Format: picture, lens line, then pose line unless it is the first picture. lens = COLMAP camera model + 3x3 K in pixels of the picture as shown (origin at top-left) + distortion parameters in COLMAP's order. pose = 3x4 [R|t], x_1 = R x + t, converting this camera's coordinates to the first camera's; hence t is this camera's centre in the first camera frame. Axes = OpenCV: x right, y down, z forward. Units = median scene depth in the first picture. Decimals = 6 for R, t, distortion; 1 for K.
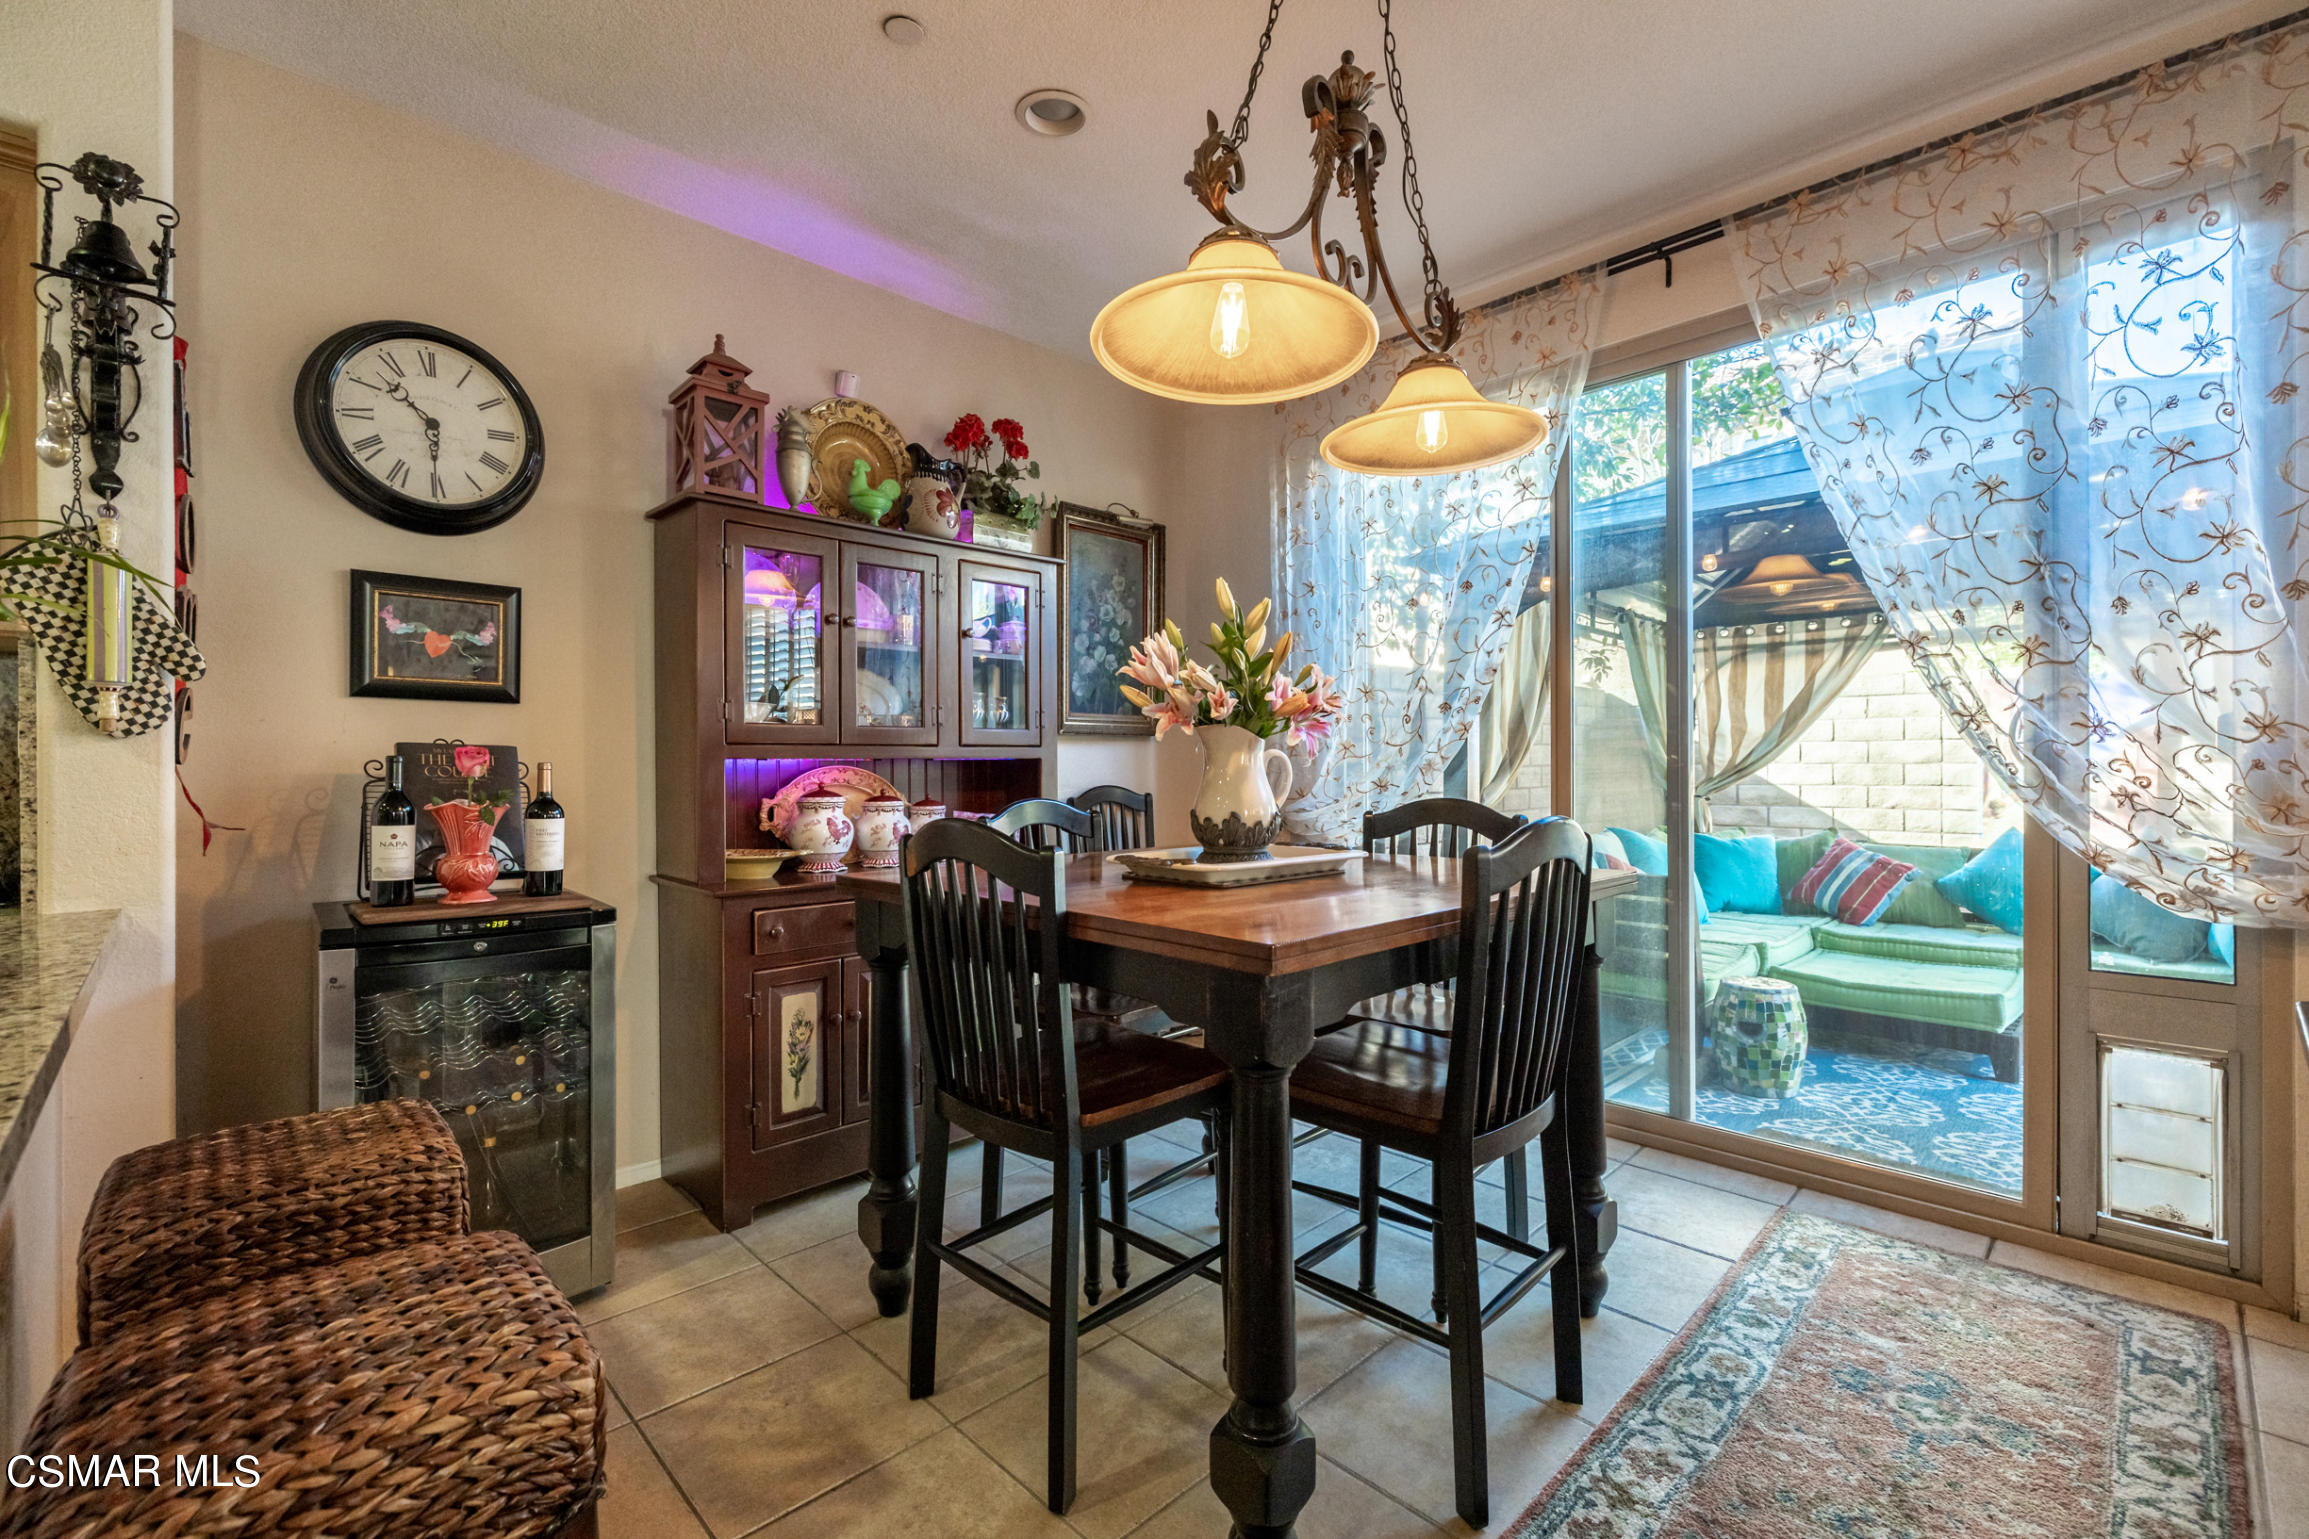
lens RADIAL K [[1001.3, 0, 1139.7], [0, 1001.3, 771.8], [0, 0, 1]] dist [0.002572, -0.000123]
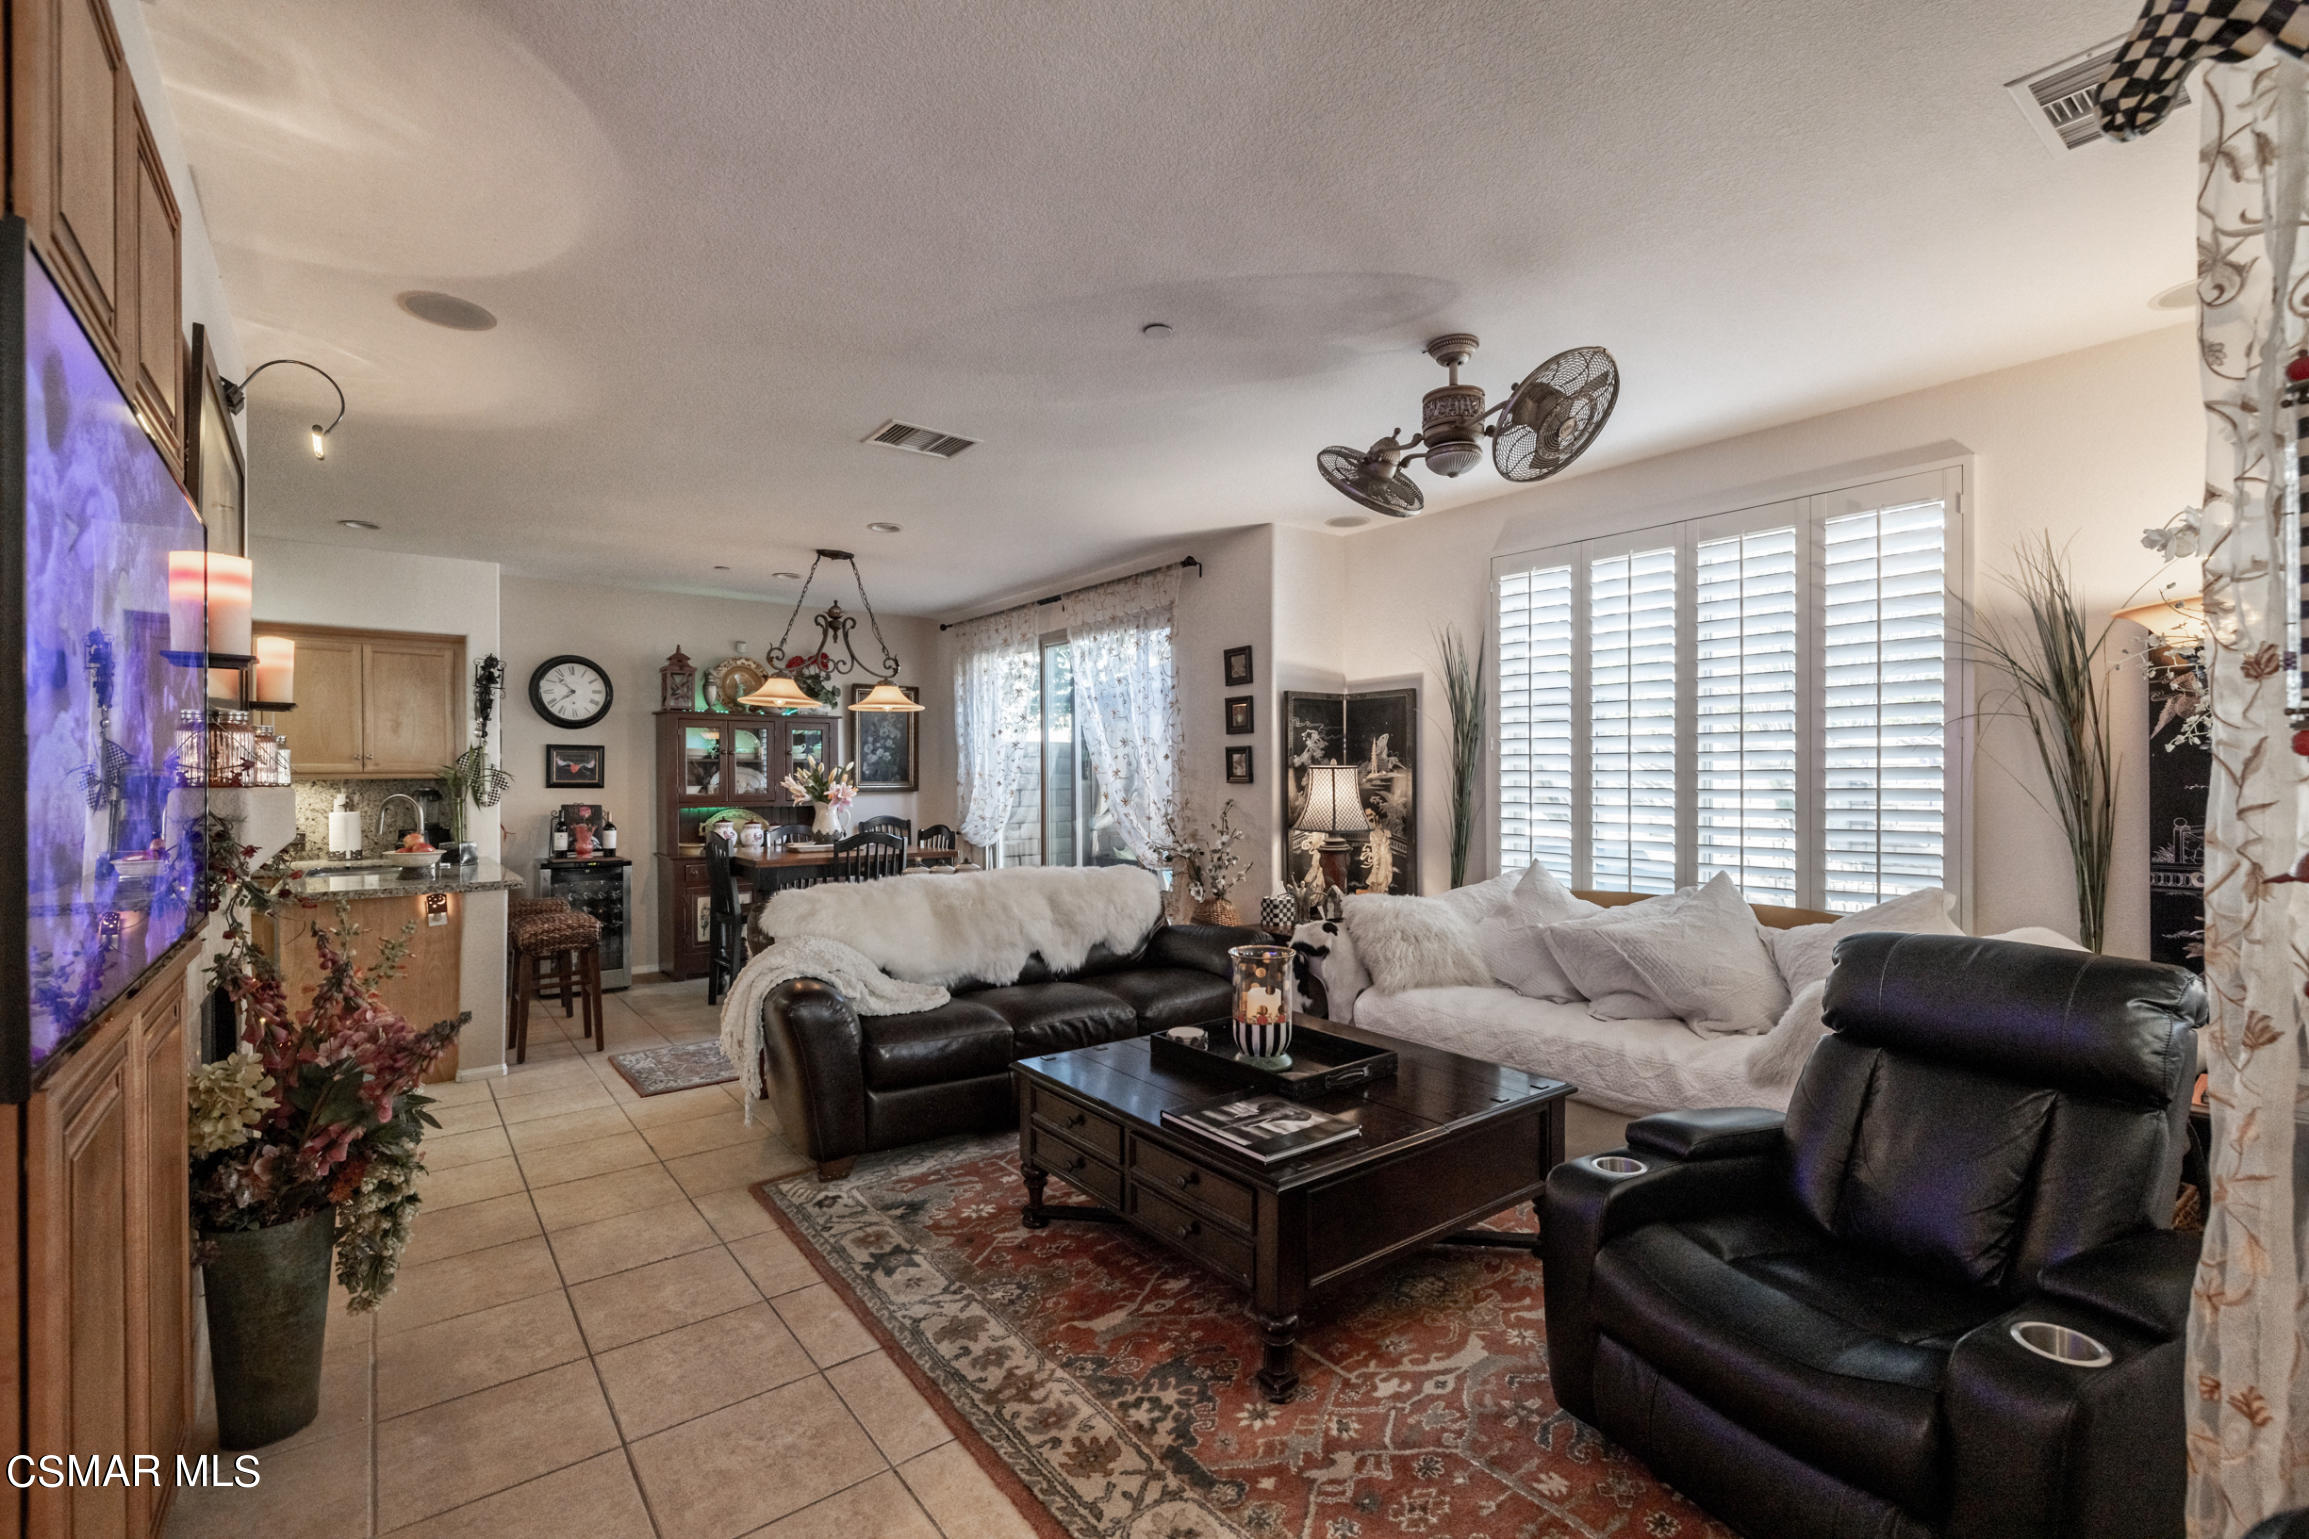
lens RADIAL K [[1001.3, 0, 1170.1], [0, 1001.3, 786.1], [0, 0, 1]] dist [0.002572, -0.000123]
pose [[0.996346, -0.000120, -0.085409, 1.237236], [0.000126, 1.000000, 0.000065, -0.079700], [0.085409, -0.000075, 0.996346, -1.706036]]
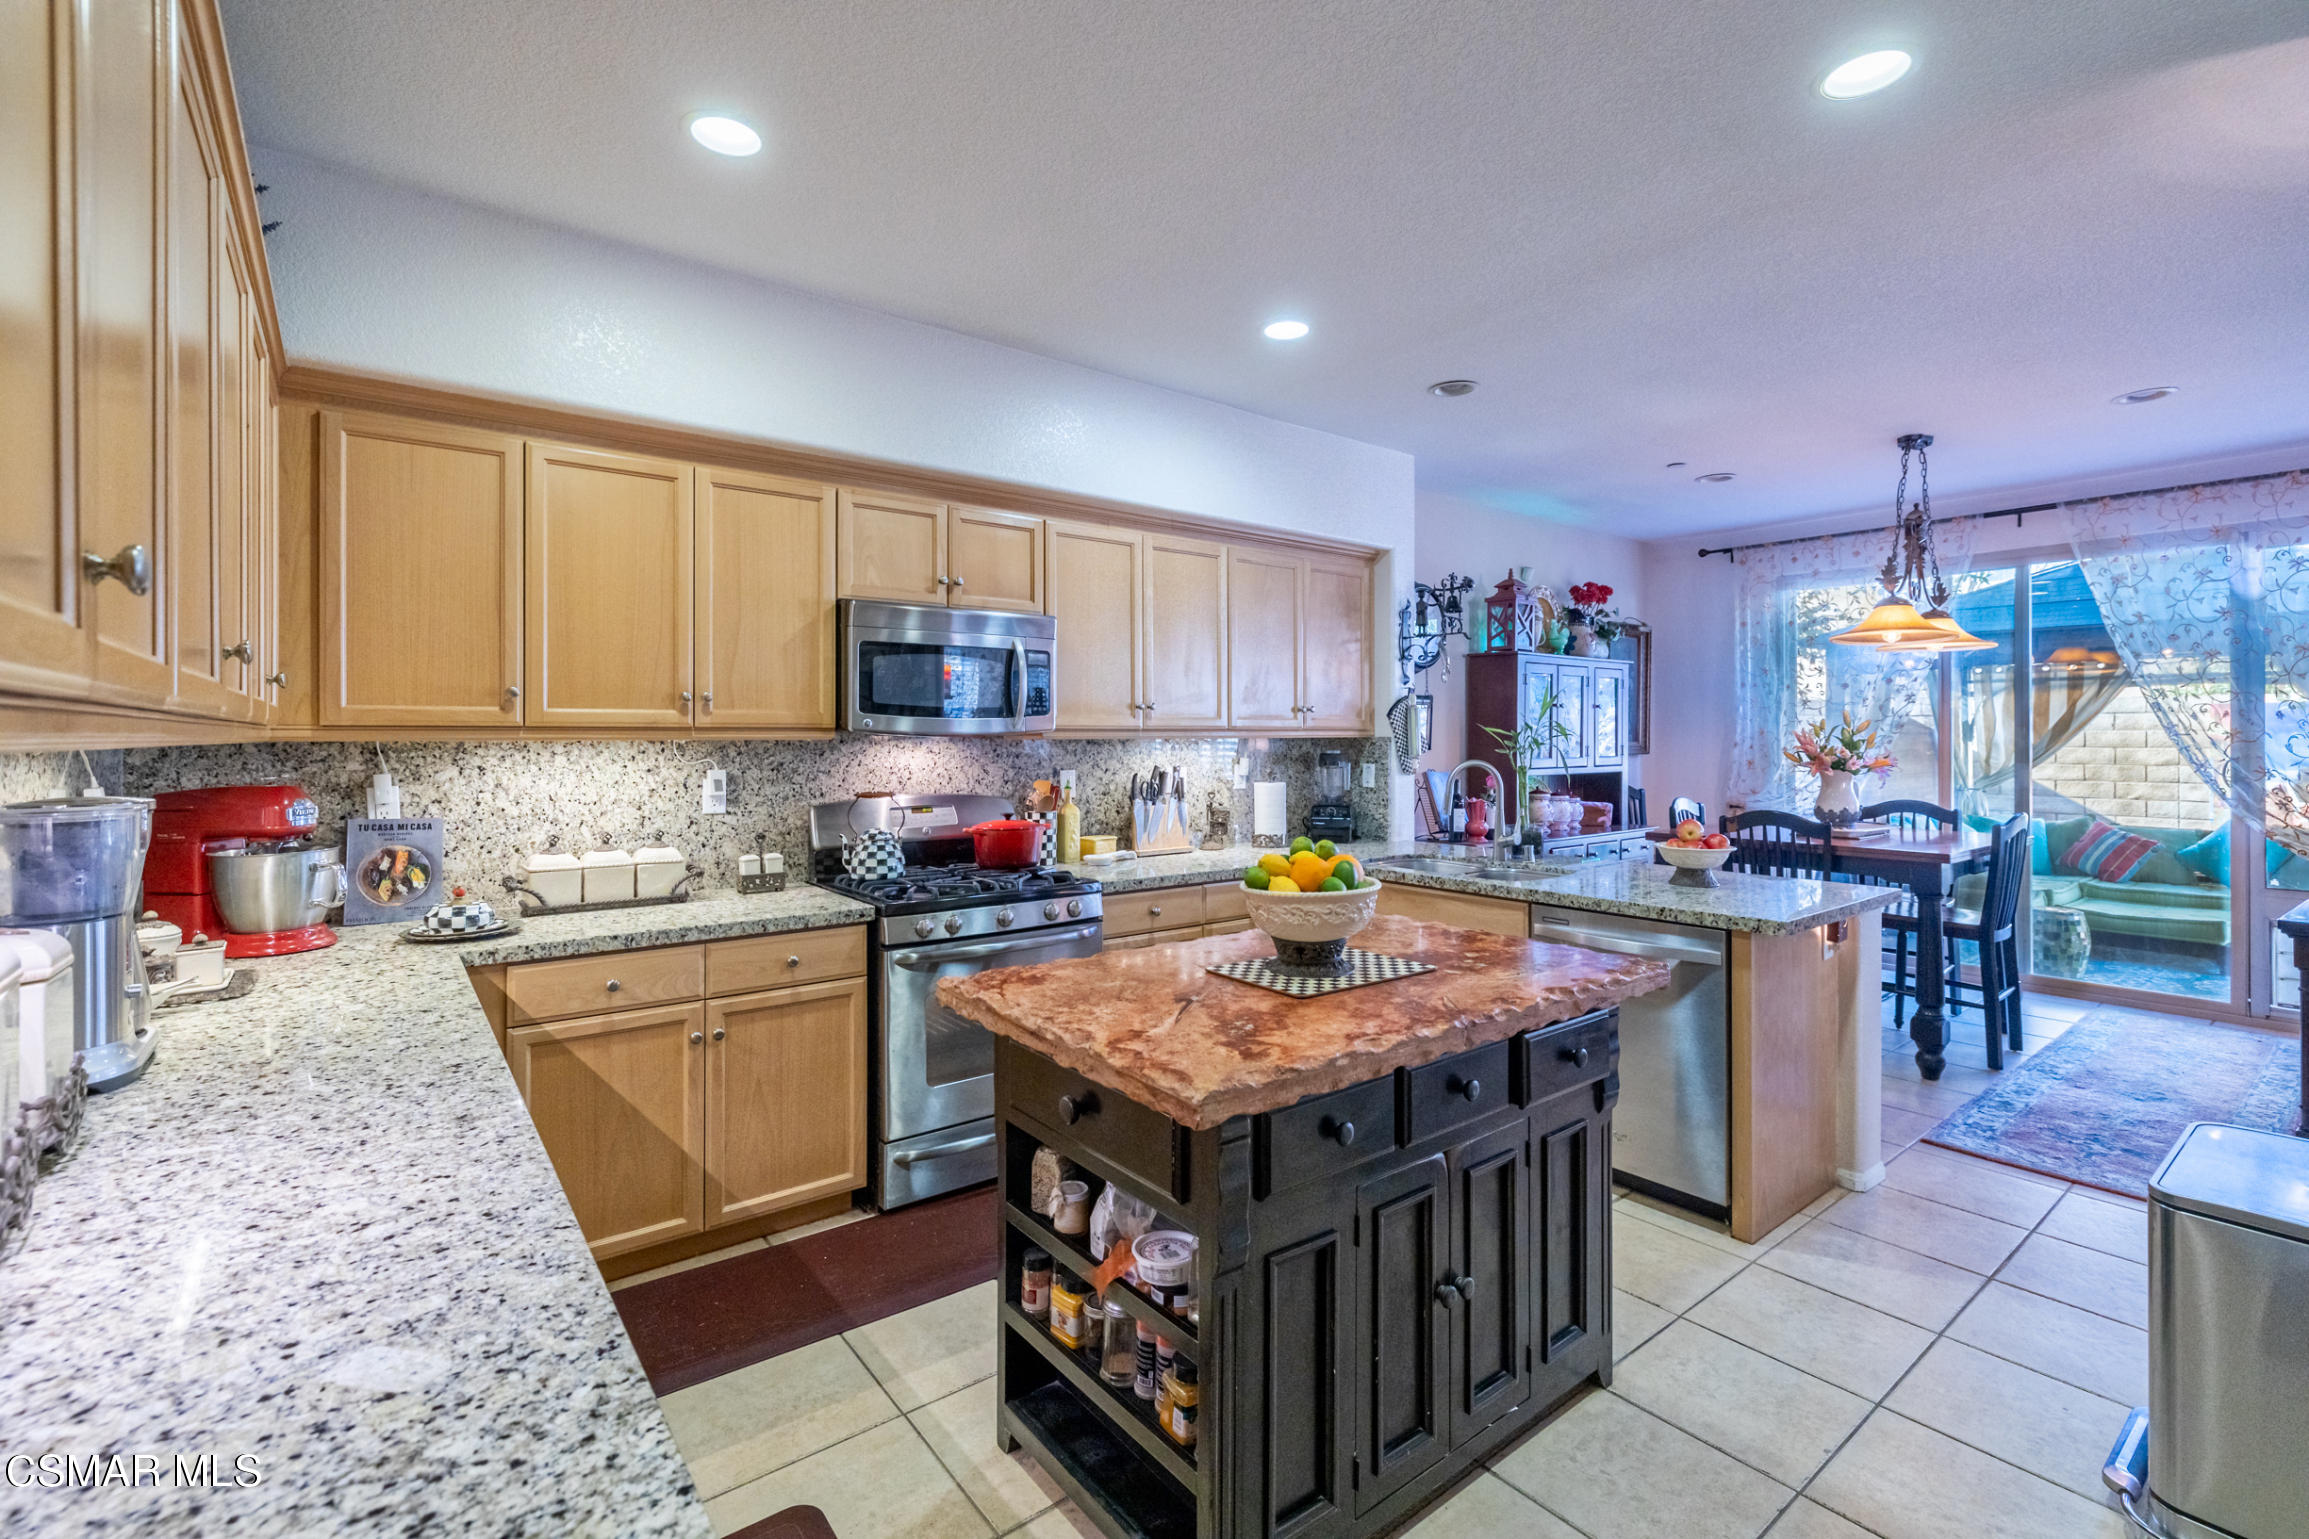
lens RADIAL K [[1001.3, 0, 1135.4], [0, 1001.3, 740.1], [0, 0, 1]] dist [0.002572, -0.000123]
pose [[0.992067, 0.003654, -0.125657, -1.057917], [-0.004079, 0.999987, -0.003123, -0.087905], [0.125644, 0.003611, 0.992069, -1.289301]]
